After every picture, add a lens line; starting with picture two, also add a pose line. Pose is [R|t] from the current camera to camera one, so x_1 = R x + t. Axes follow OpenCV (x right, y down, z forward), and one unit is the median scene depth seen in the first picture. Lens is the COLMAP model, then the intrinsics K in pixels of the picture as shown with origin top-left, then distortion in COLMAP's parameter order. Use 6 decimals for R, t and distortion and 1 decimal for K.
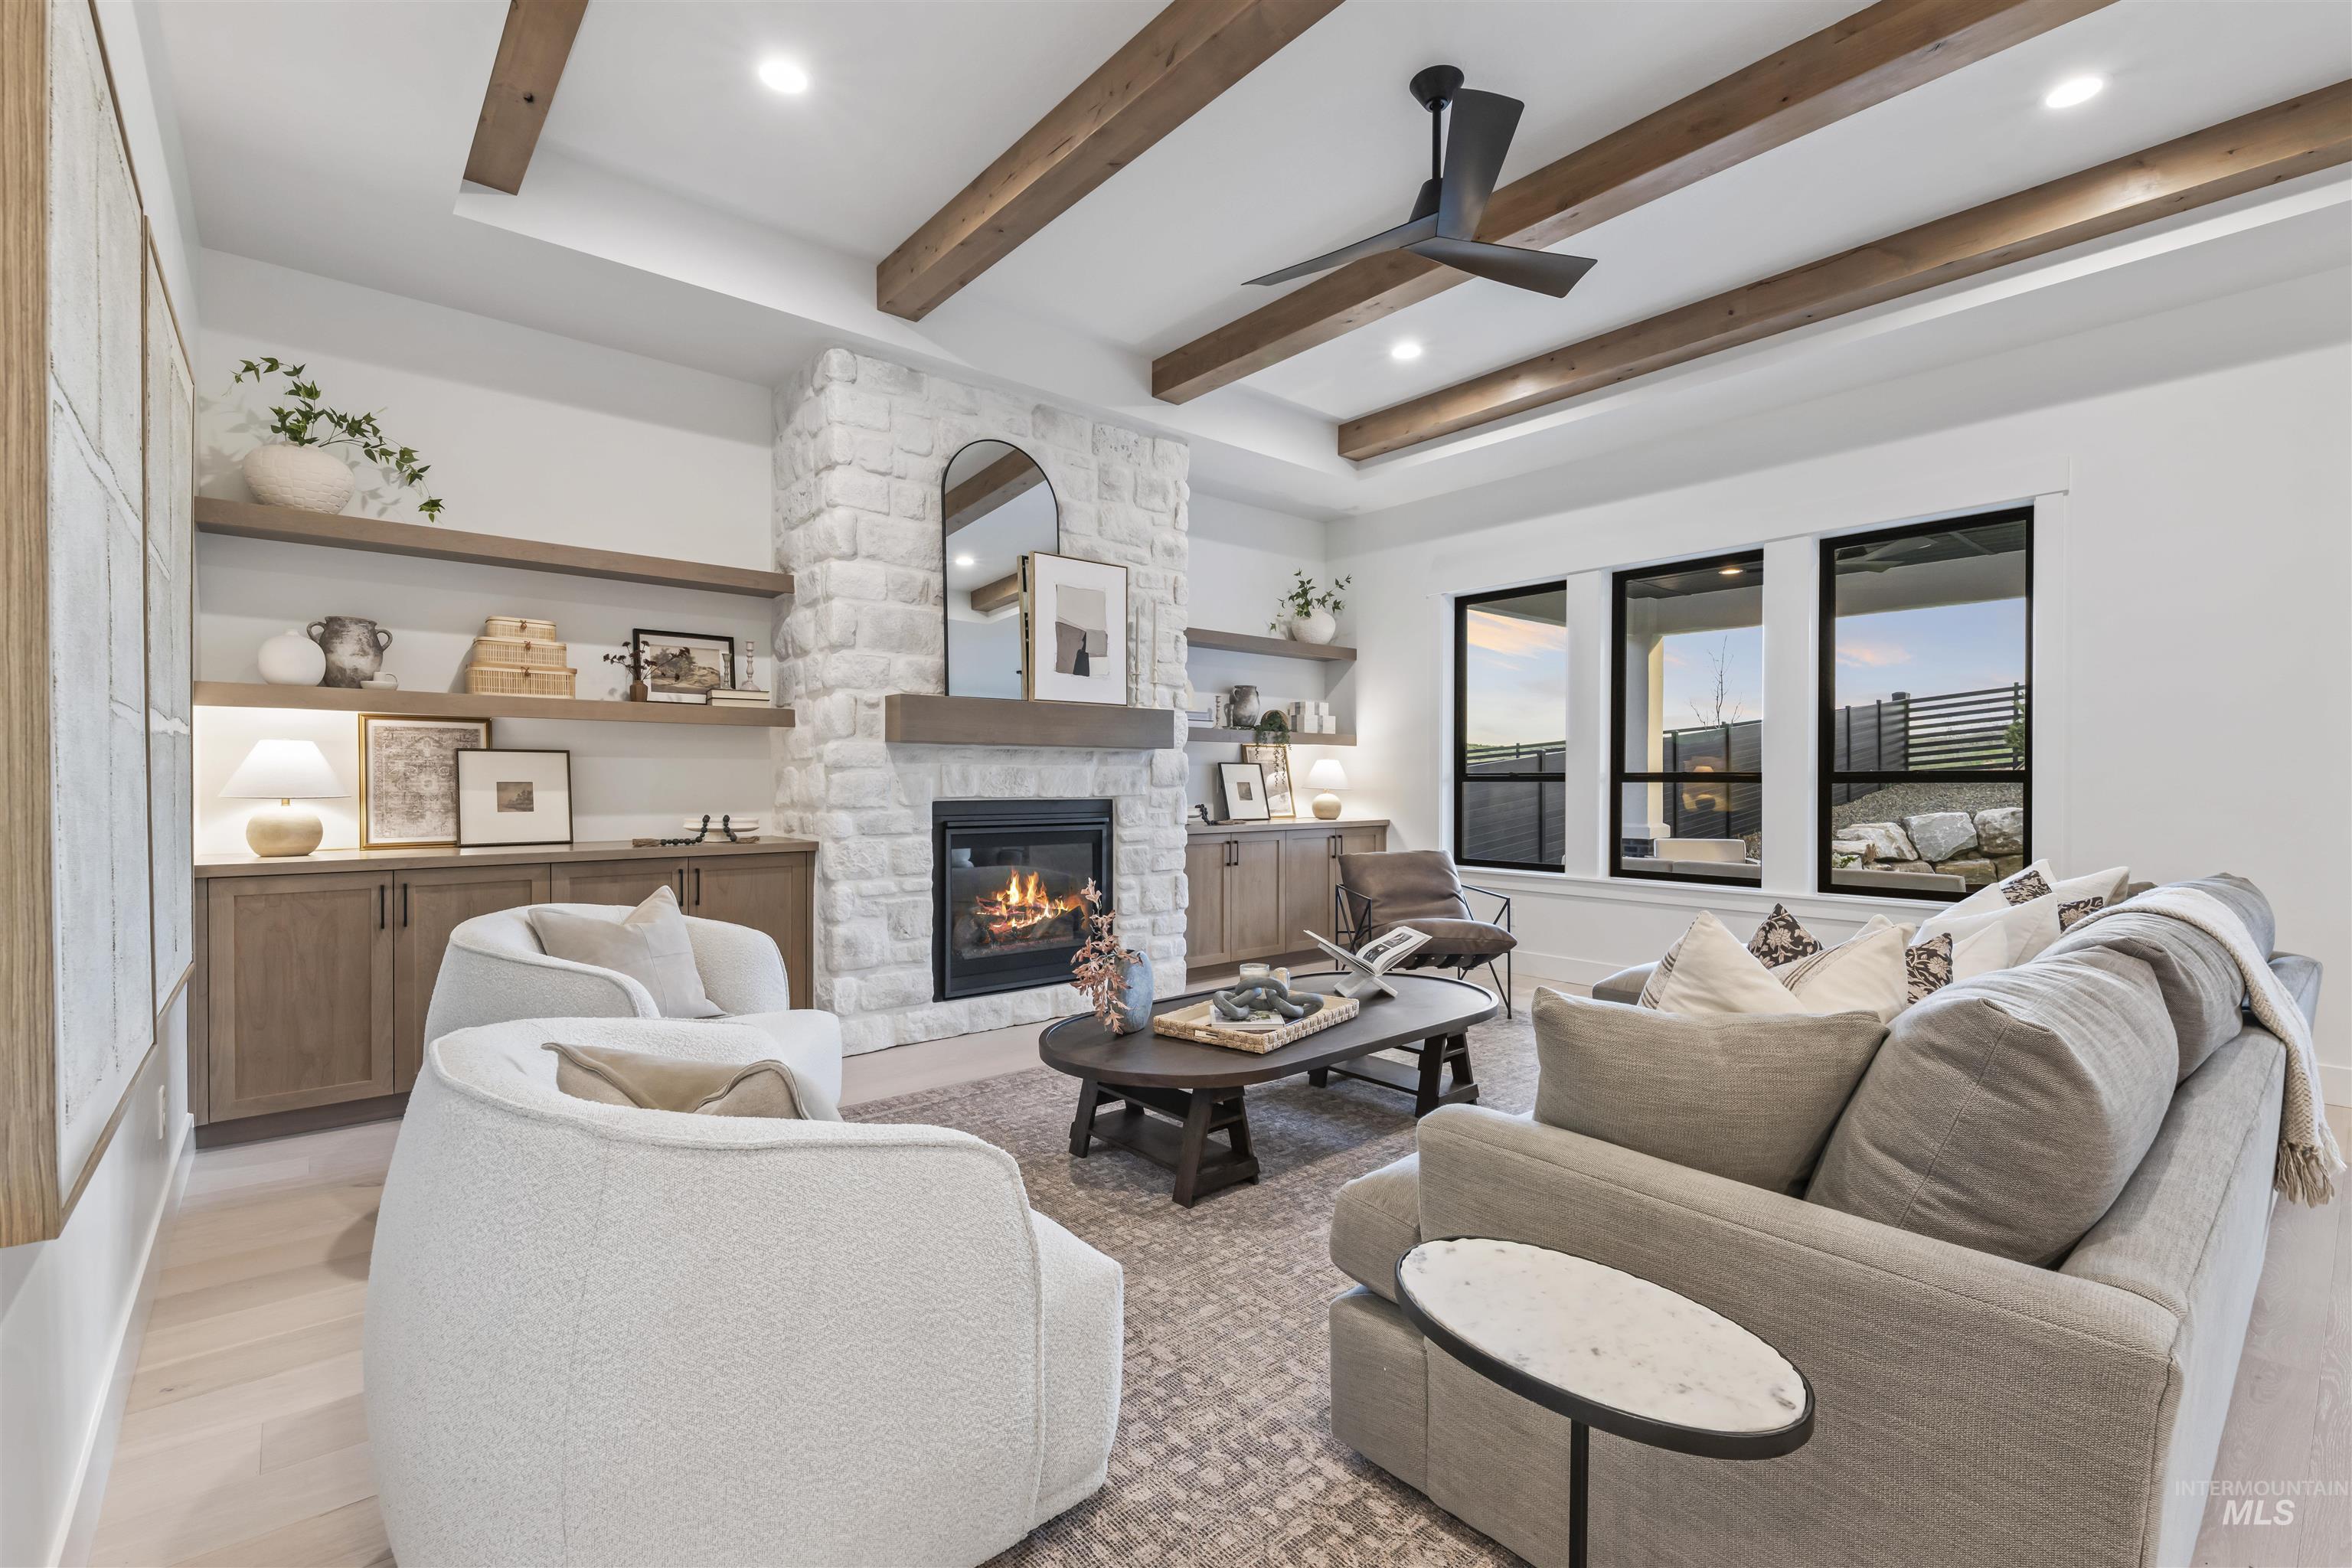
lens RADIAL K [[1035.3, 0, 1179.9], [0, 1035.3, 779.0], [0, 0, 1]] dist [0.002491, 0.000140]
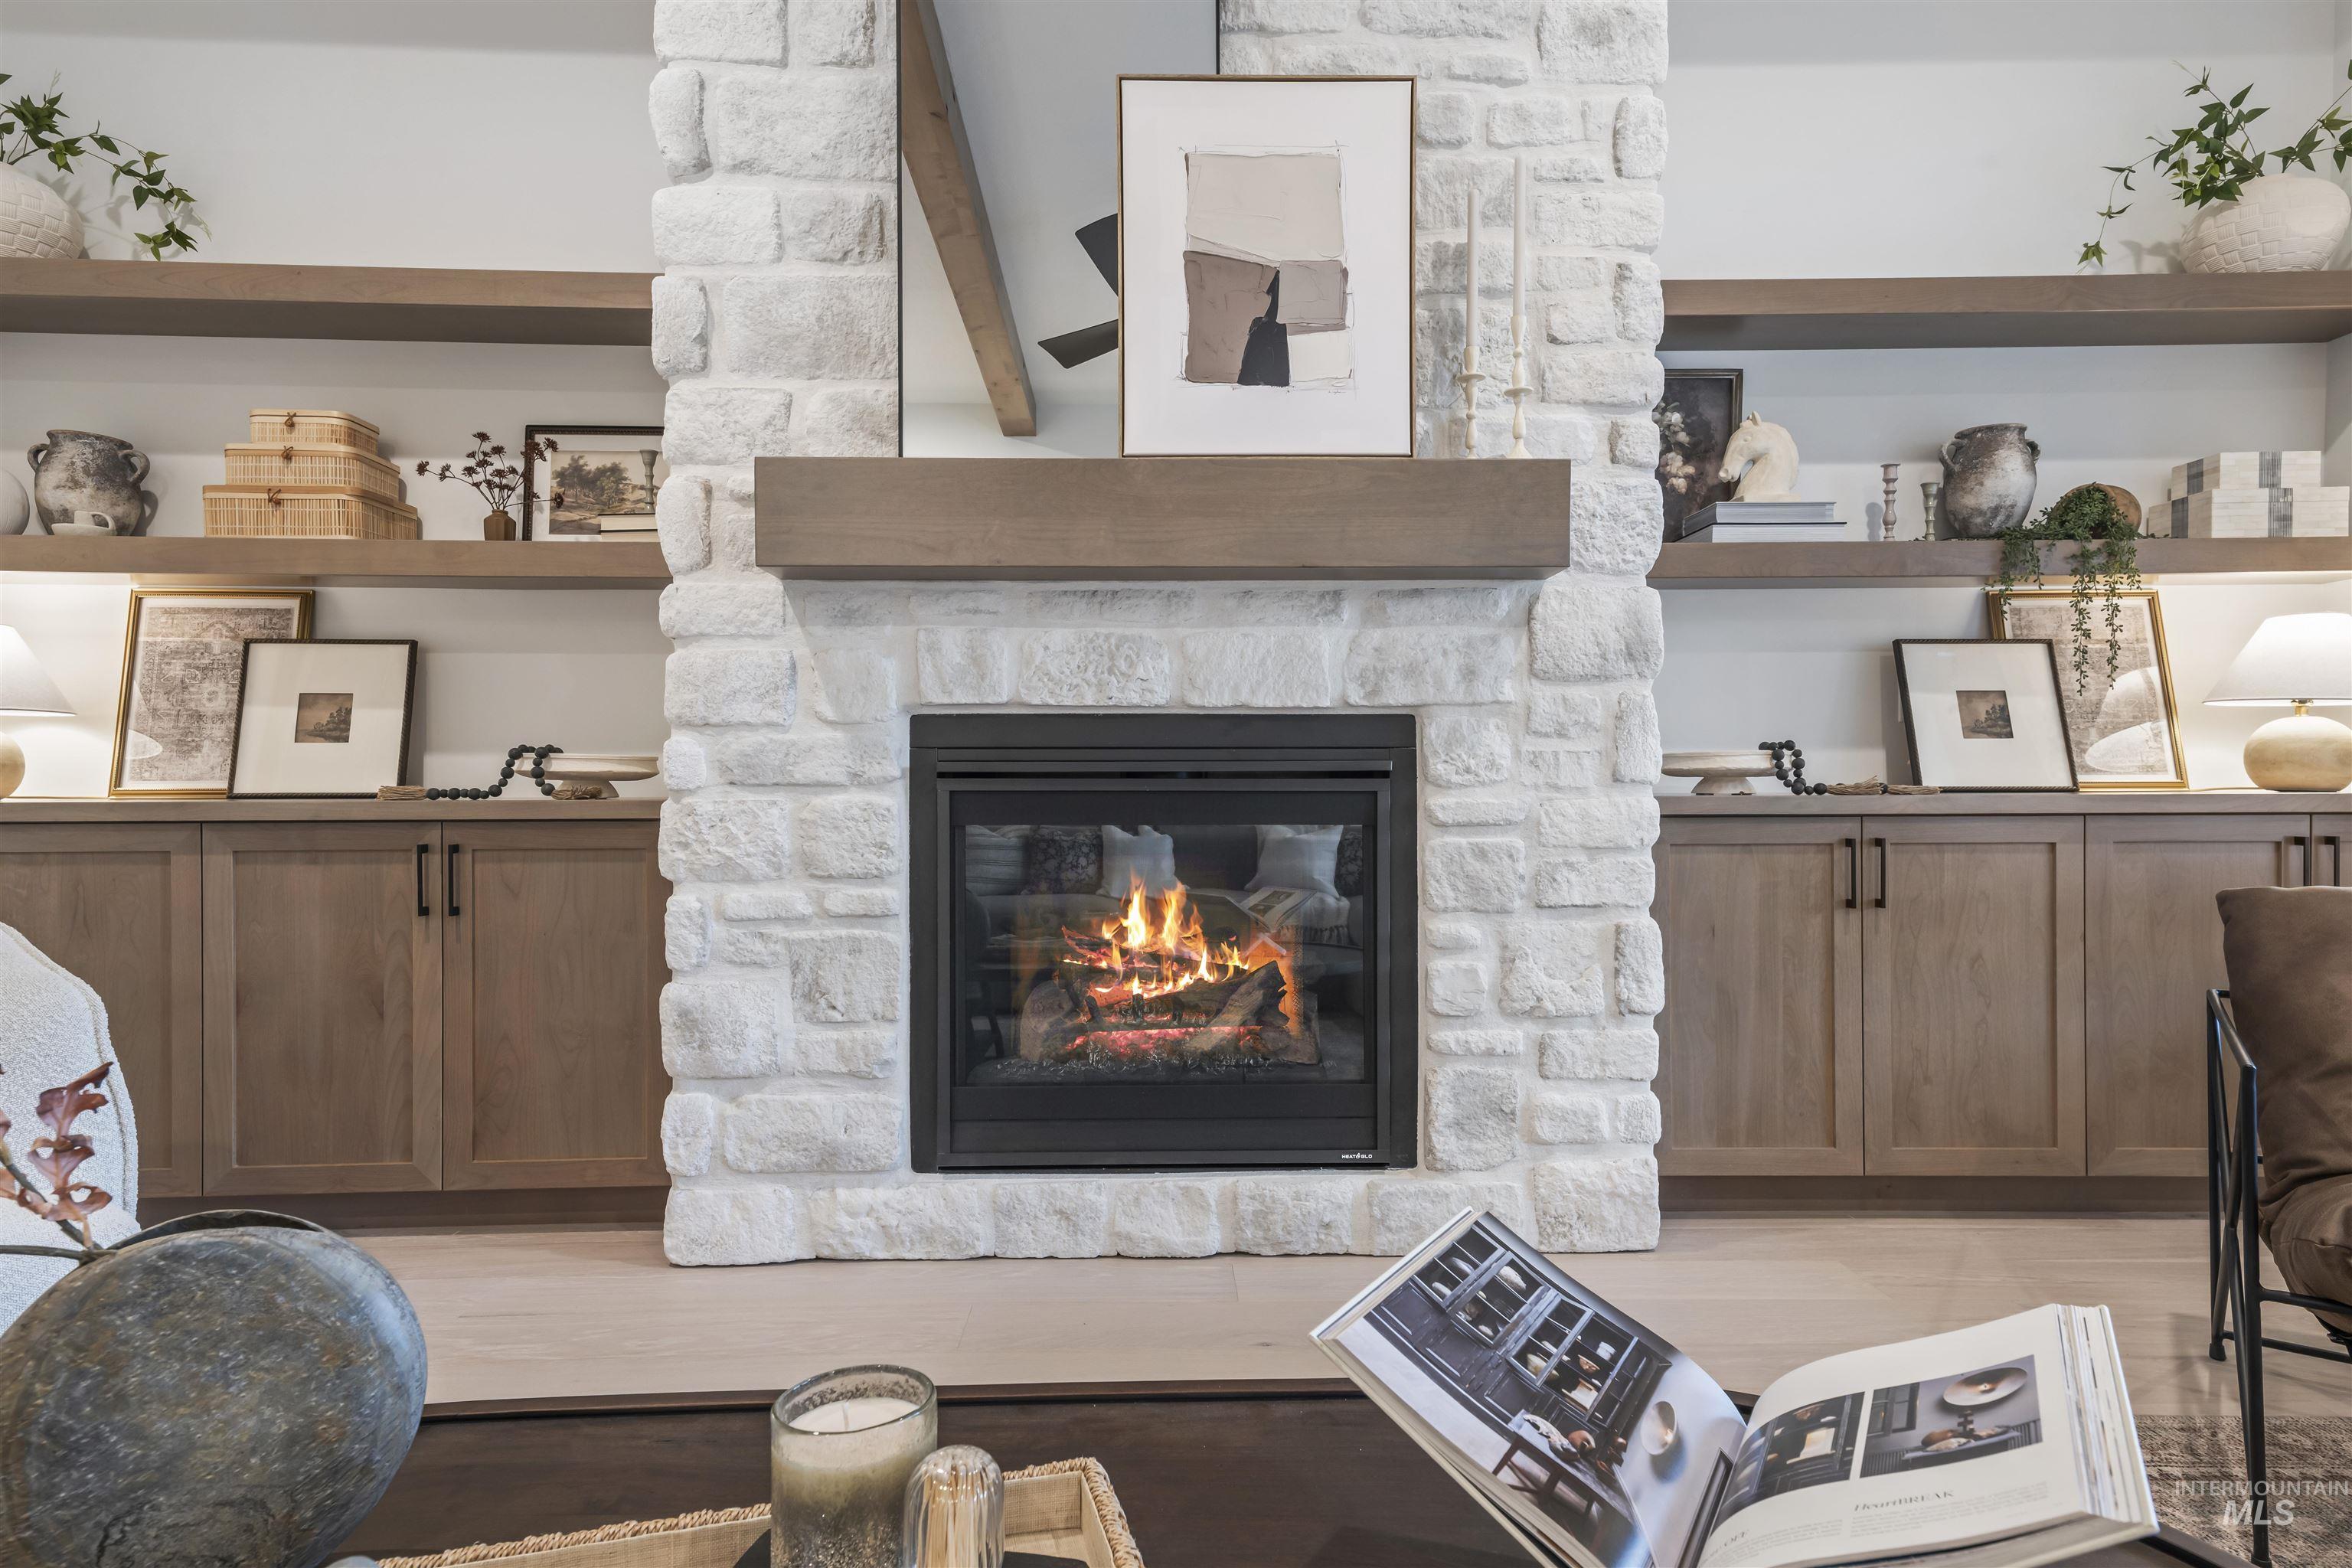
lens RADIAL K [[1354.5, 0, 1175.1], [0, 1354.5, 798.6], [0, 0, 1]] dist [0.028726, 0.000540]
pose [[0.774733, 0.002577, -0.632284, 0.213953], [0.004122, 0.999950, 0.009126, 0.052783], [0.632275, -0.009676, 0.774683, 0.629973]]
